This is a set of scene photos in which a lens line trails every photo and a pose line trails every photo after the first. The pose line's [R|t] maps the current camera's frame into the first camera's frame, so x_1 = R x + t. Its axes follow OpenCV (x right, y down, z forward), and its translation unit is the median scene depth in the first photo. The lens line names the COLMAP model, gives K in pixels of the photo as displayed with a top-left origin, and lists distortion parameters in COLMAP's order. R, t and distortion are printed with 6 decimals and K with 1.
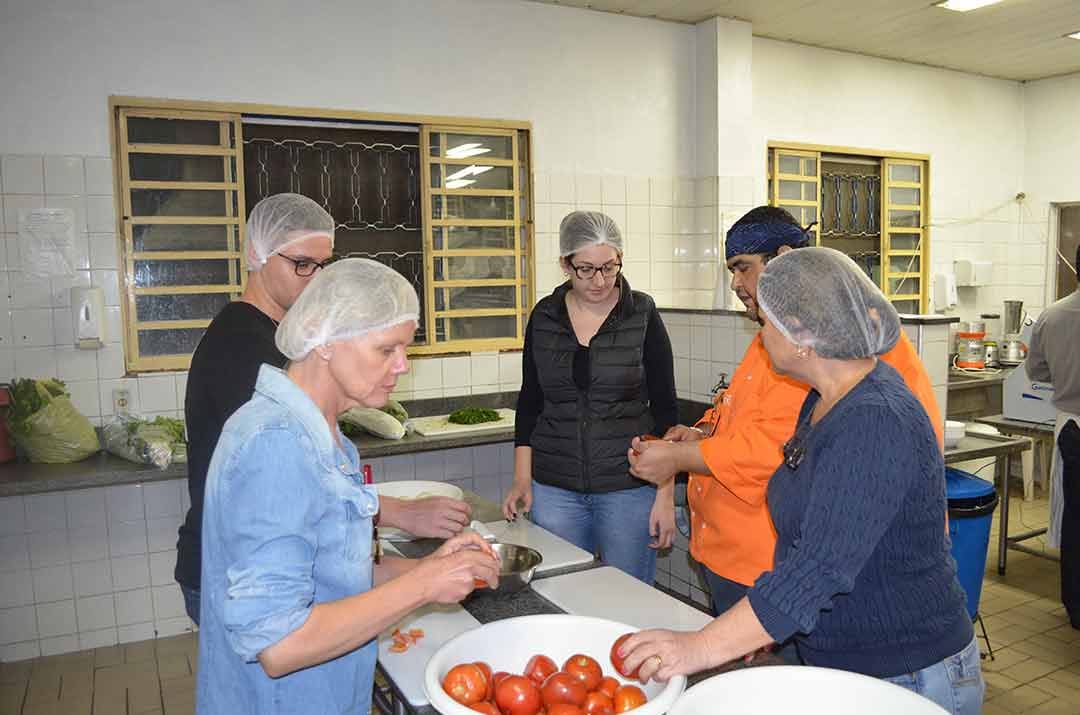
lens RADIAL K [[857.1, 0, 543.5], [0, 857.1, 352.5], [0, 0, 1]] dist [-0.075816, 0.007560]
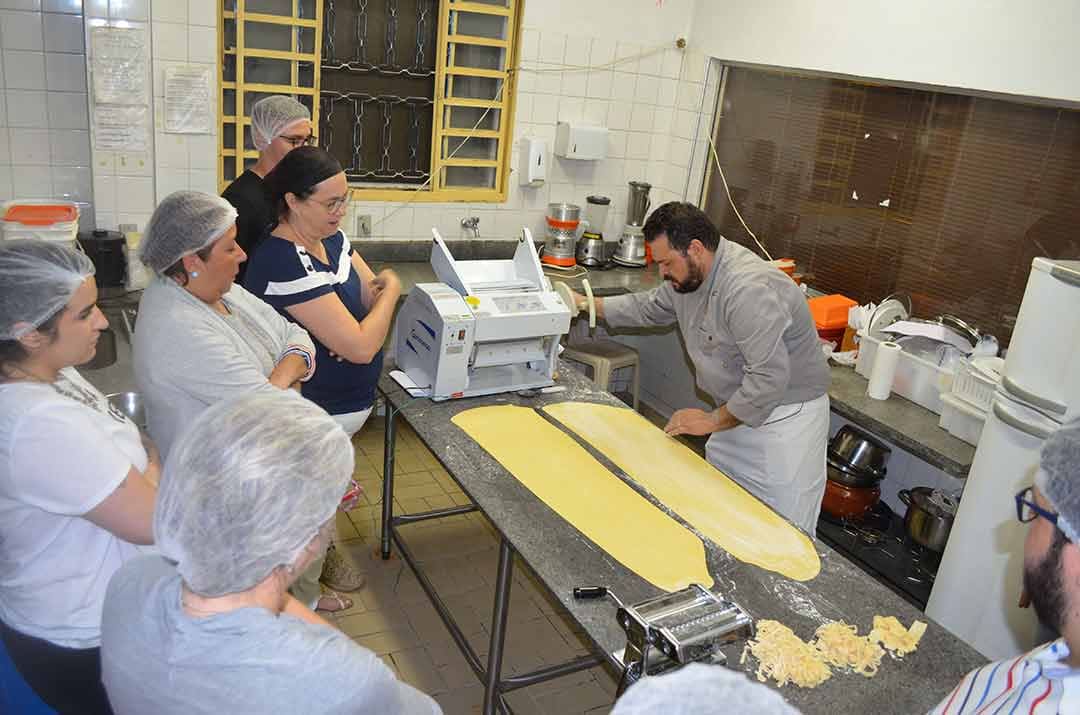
lens RADIAL K [[857.1, 0, 536.2], [0, 857.1, 367.5], [0, 0, 1]] dist [-0.075816, 0.007560]
pose [[0.992265, 0.111848, 0.053847, 0.462671], [-0.122072, 0.957940, 0.259710, -0.095727], [-0.022534, -0.264275, 0.964184, 0.206308]]
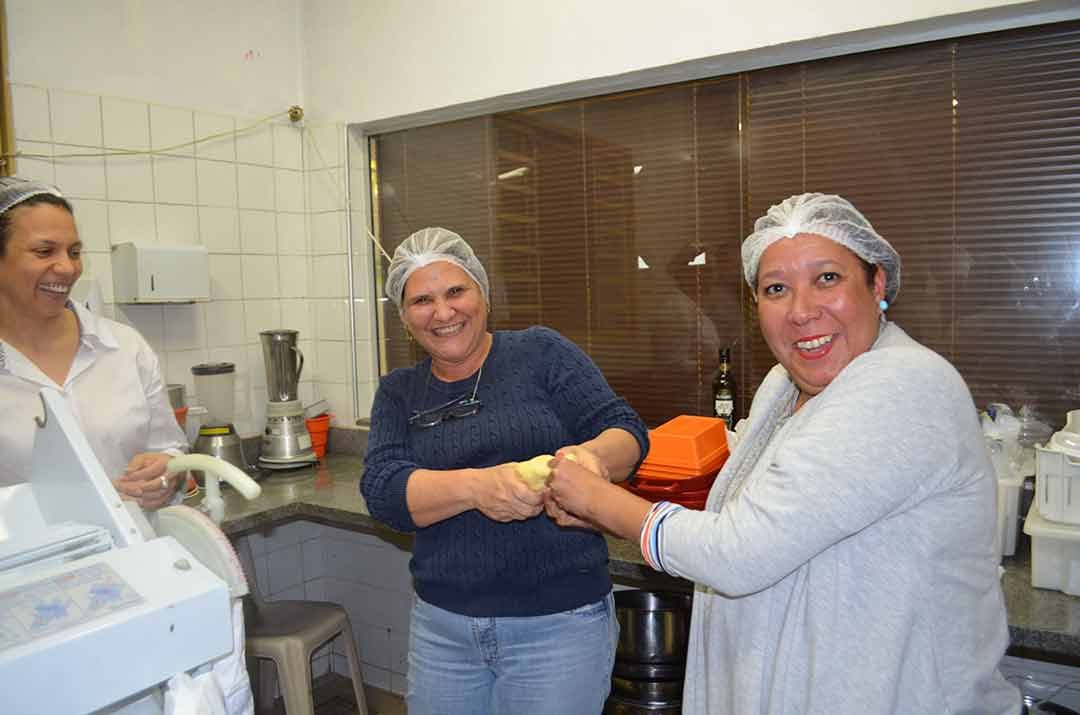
lens RADIAL K [[857.1, 0, 548.1], [0, 857.1, 383.9], [0, 0, 1]] dist [-0.075816, 0.007560]
pose [[0.877577, -0.066374, 0.474819, 0.486798], [0.062060, 0.997765, 0.024773, -0.036350], [-0.475402, 0.007727, 0.879735, 0.532449]]
